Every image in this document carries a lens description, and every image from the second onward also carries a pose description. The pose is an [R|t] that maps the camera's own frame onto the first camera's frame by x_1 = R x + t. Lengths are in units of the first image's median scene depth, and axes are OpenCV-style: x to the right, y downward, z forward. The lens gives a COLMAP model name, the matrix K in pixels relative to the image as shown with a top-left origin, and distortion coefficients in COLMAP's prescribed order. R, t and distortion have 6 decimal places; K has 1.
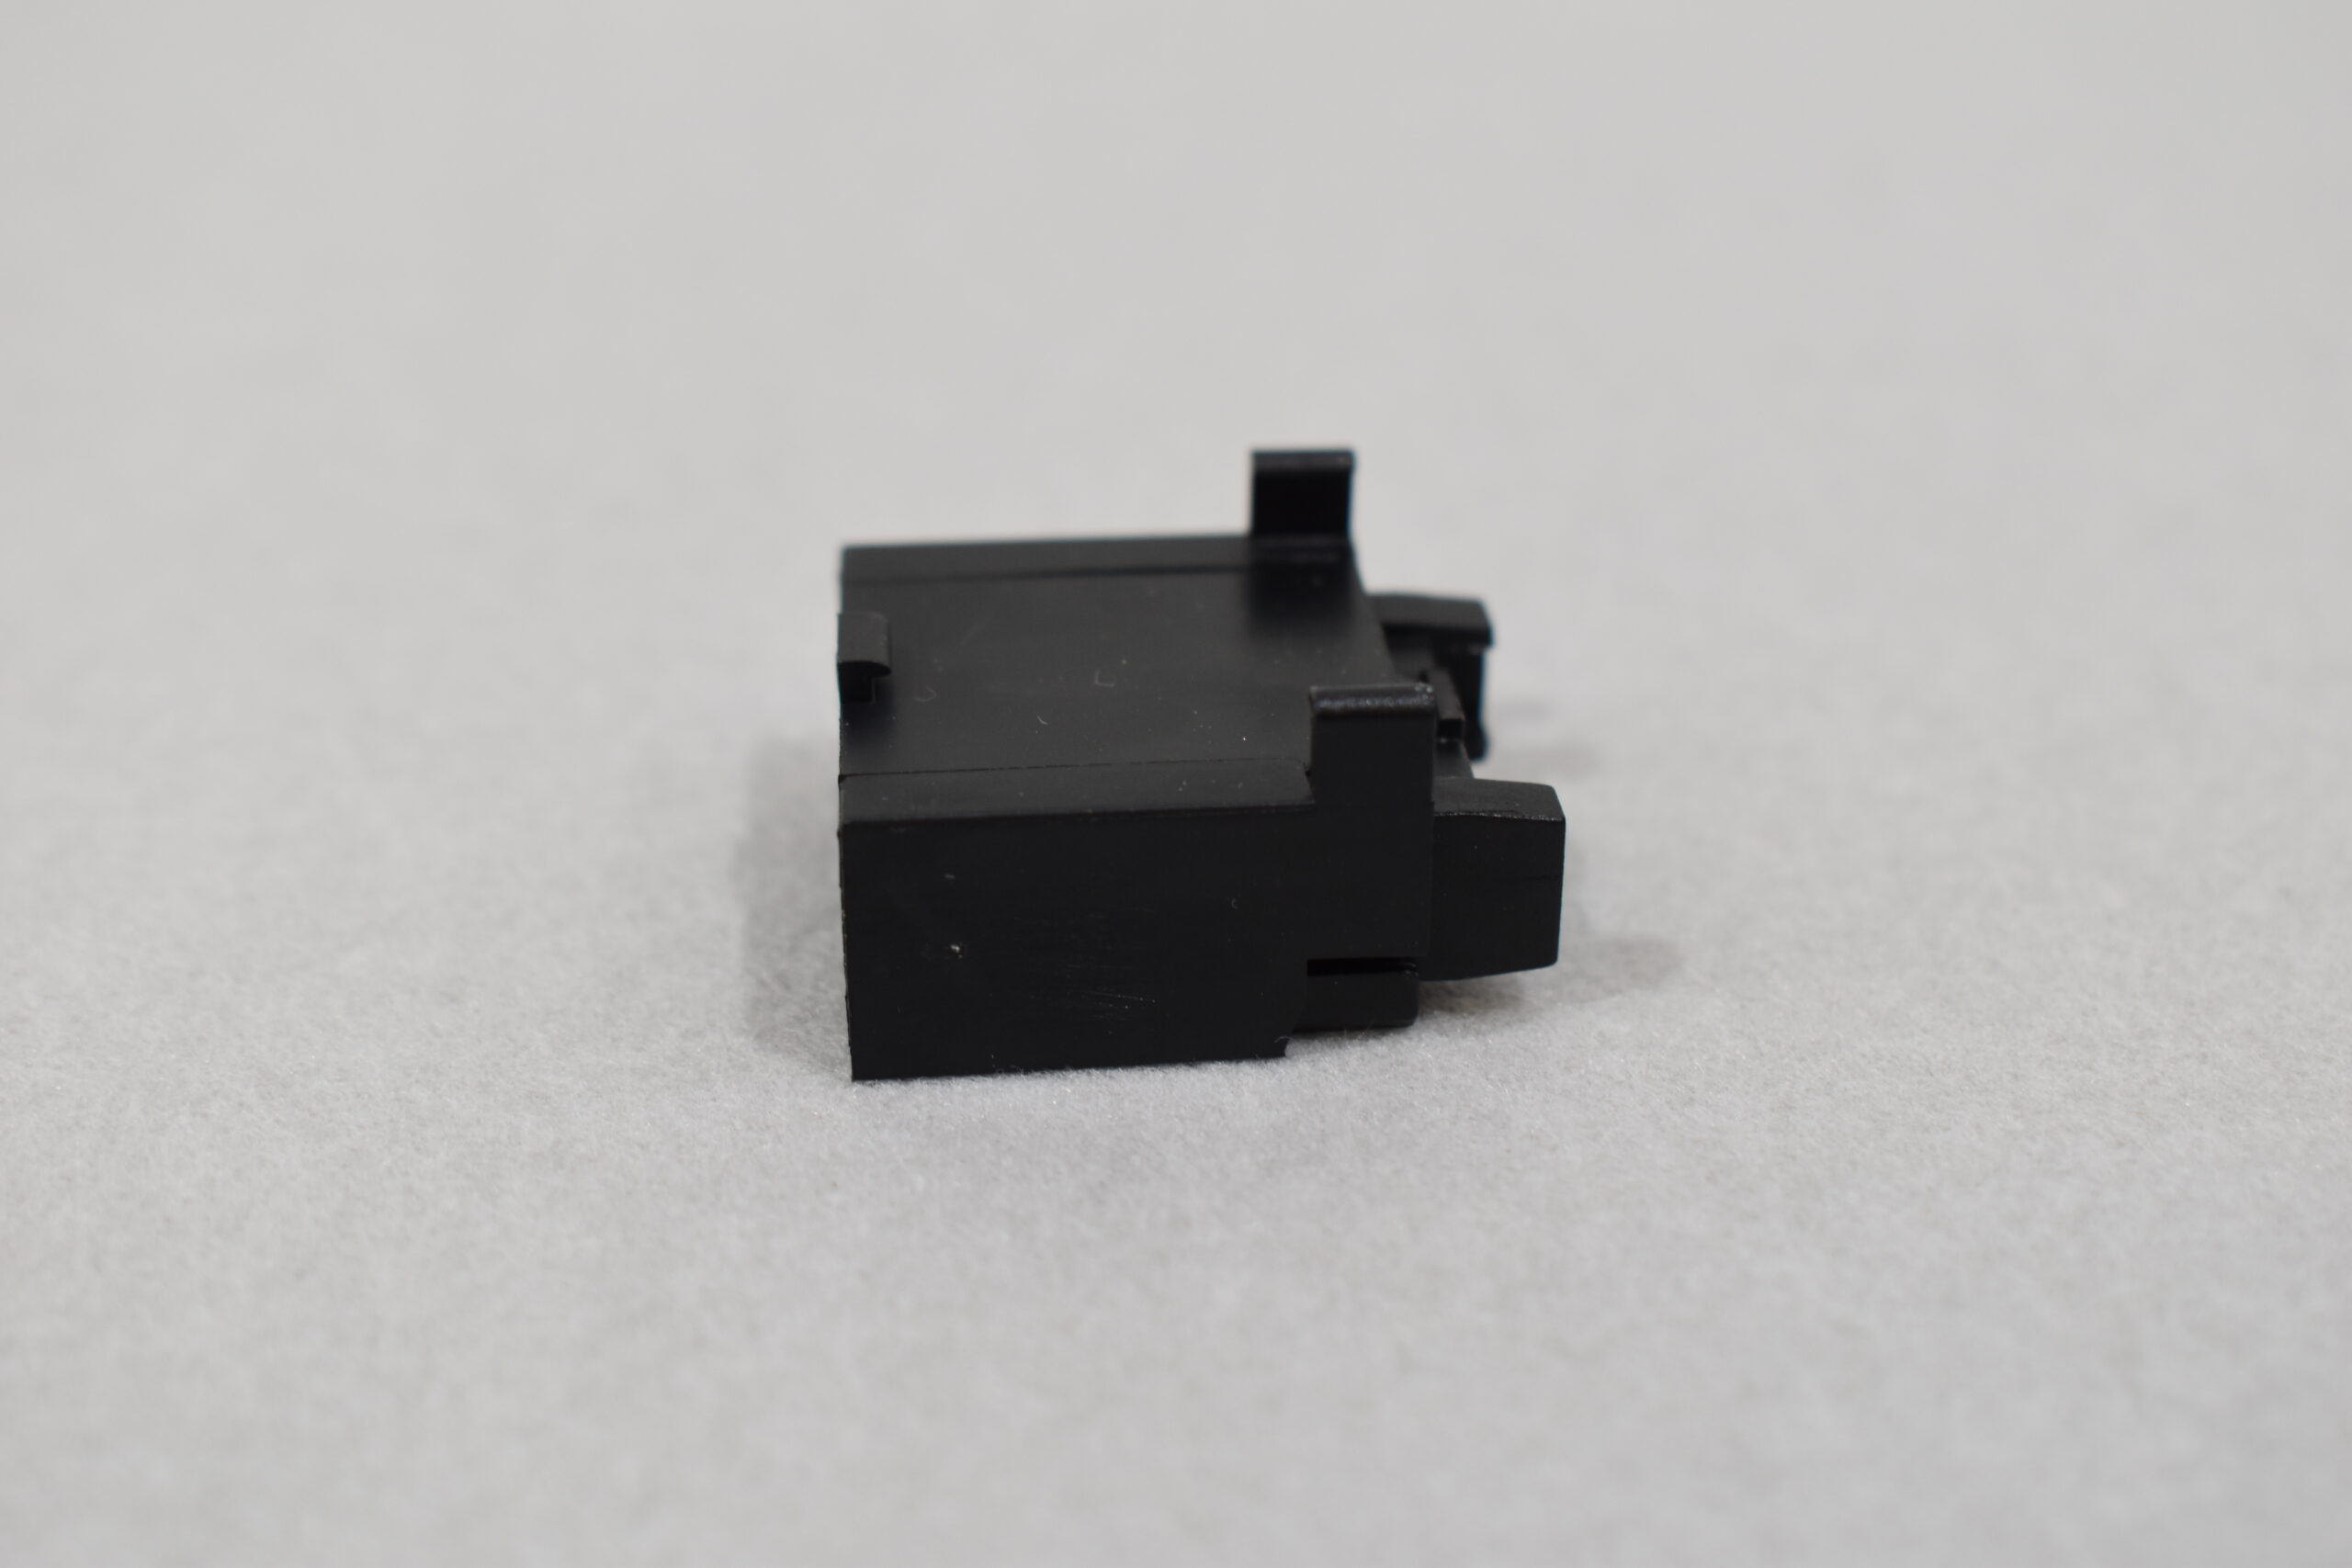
lens RADIAL K [[3916.3, 0, 1188.0], [0, 3916.3, 784.8], [0, 0, 1]] dist [0.001277, 0.000000]
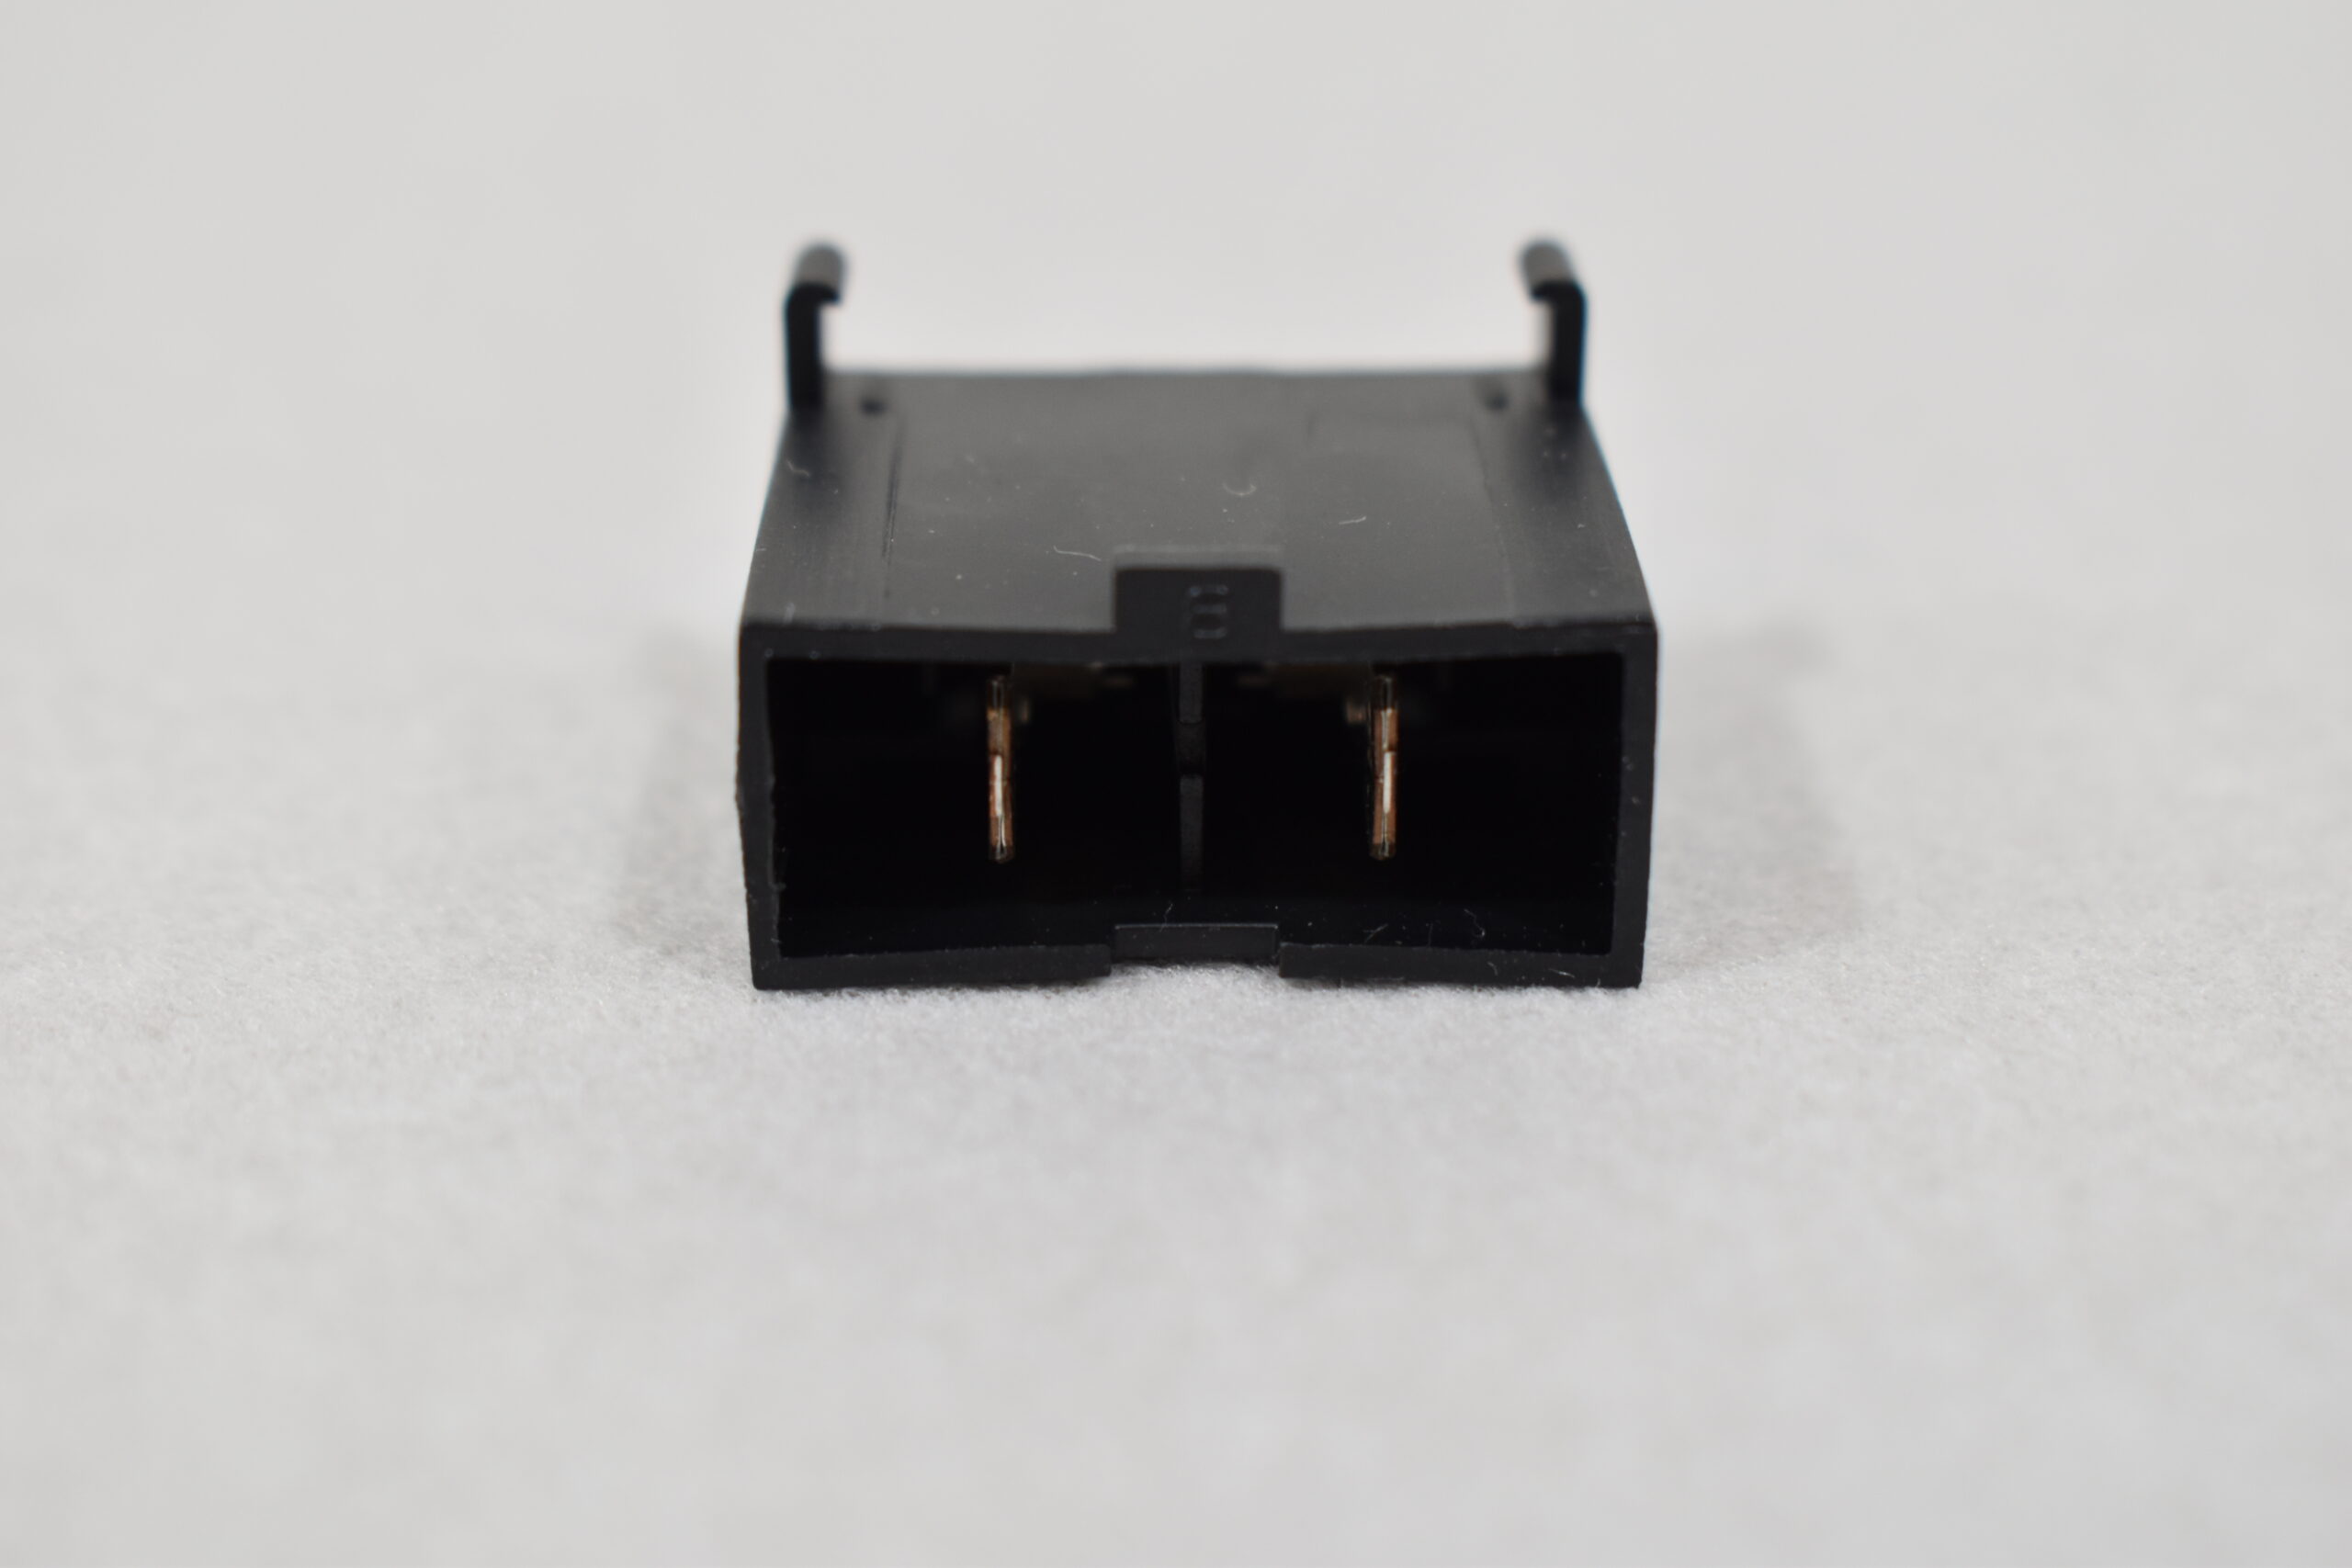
lens RADIAL K [[4495.1, 0, 1172.9], [0, 4495.1, 780.1], [0, 0, 1]] dist [0.023200, 0.000000]
pose [[0.999743, 0.006196, -0.021805, 0.011175], [-0.007719, 0.997482, -0.070499, 0.065519], [0.021314, 0.070649, 0.997273, 0.202089]]
